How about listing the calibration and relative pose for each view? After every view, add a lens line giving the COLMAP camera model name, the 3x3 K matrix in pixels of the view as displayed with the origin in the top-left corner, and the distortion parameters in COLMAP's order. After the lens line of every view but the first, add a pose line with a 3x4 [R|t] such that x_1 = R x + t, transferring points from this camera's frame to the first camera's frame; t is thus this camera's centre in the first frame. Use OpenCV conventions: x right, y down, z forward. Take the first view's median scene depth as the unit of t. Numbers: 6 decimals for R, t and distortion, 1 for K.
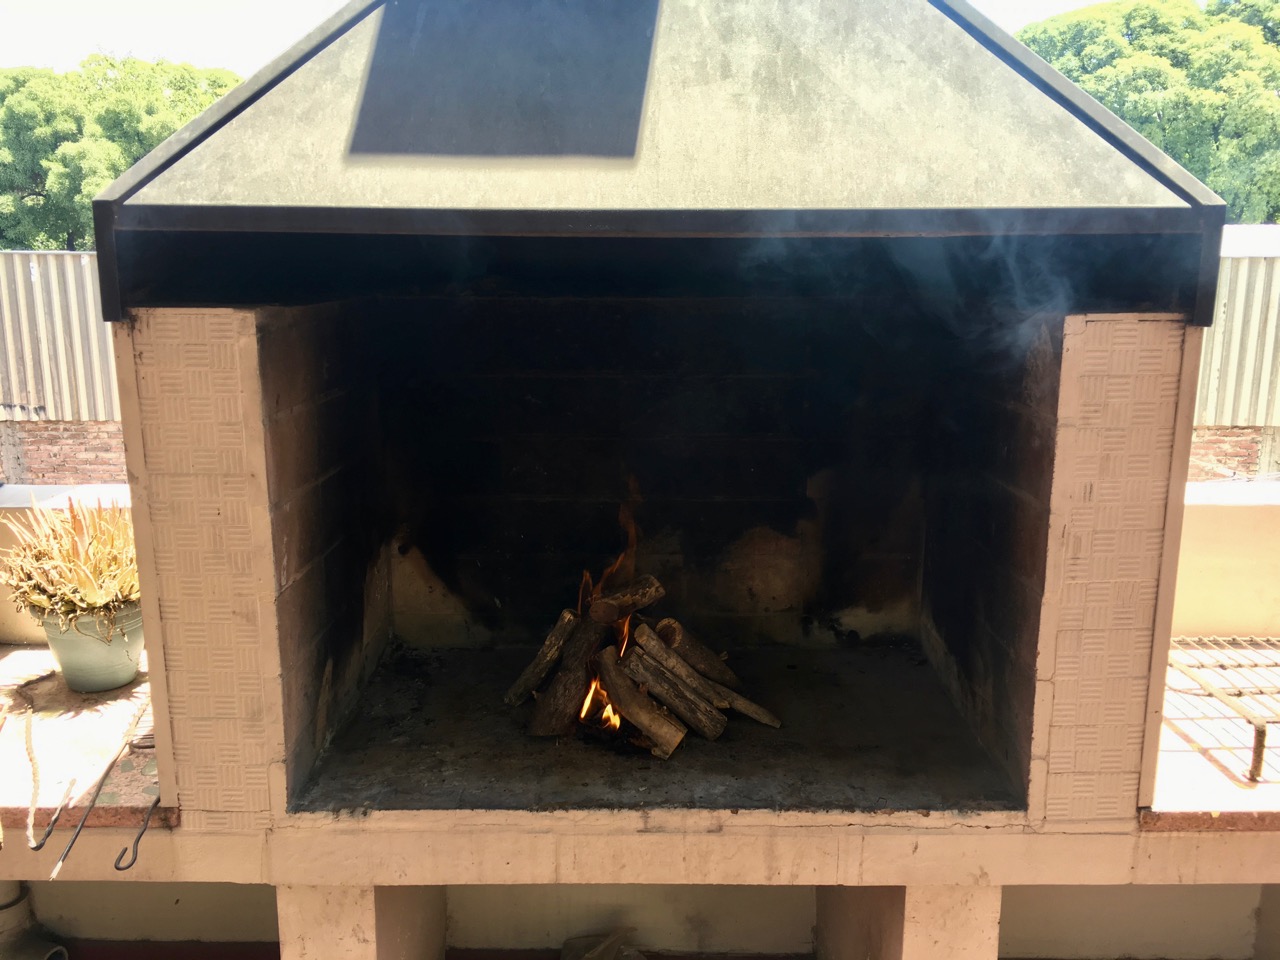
lens RADIAL K [[1072.6, 0, 639.8], [0, 1072.6, 482.8], [0, 0, 1]] dist [0.085034, -0.096670]
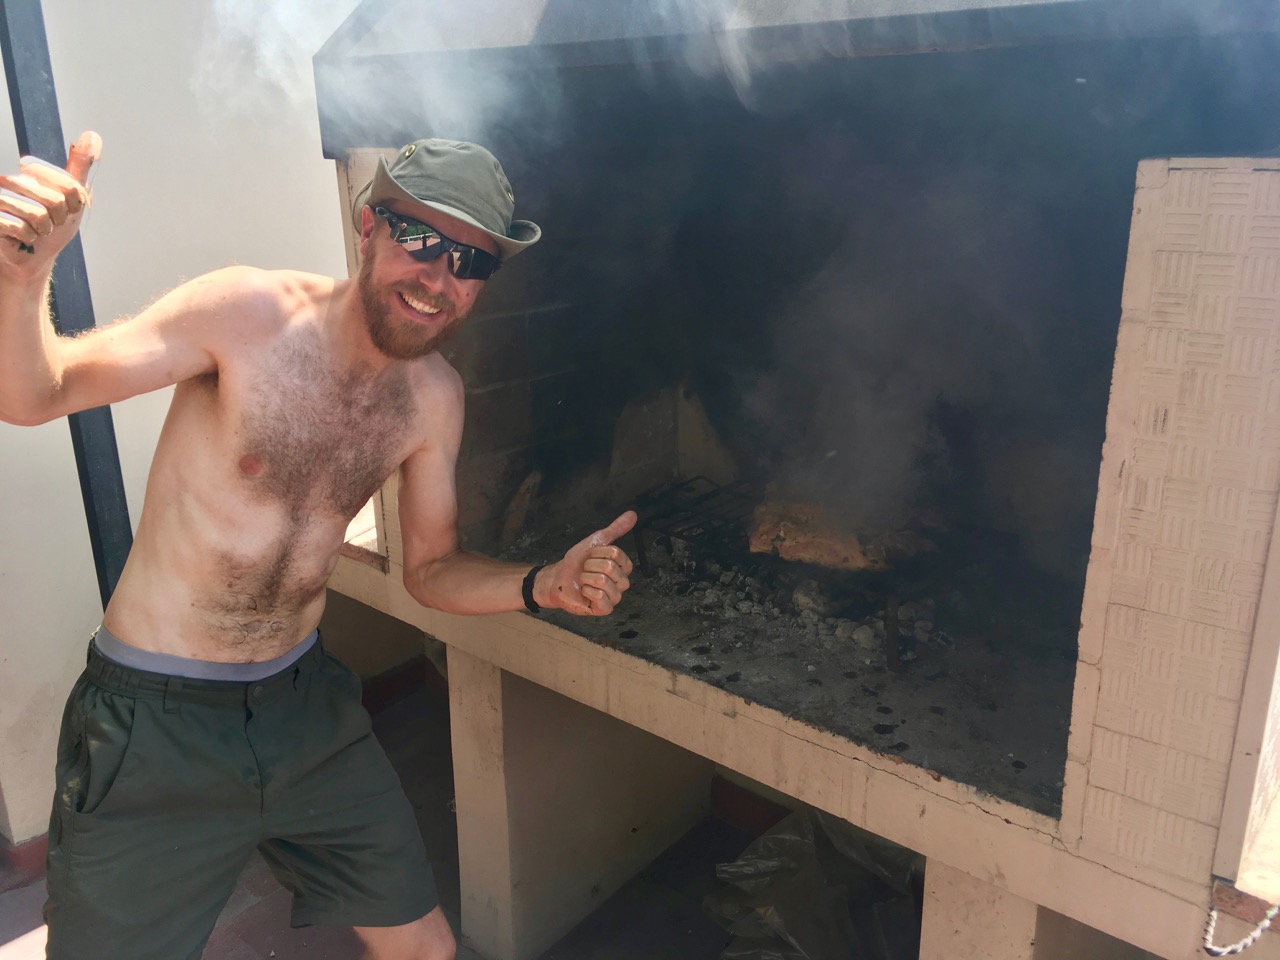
lens RADIAL K [[1072.6, 0, 641.8], [0, 1072.6, 476.3], [0, 0, 1]] dist [0.085034, -0.096670]
pose [[0.769704, 0.190066, -0.609451, 0.554488], [-0.119438, 0.980669, 0.154992, -0.023317], [0.627129, -0.046506, 0.777526, 0.223592]]
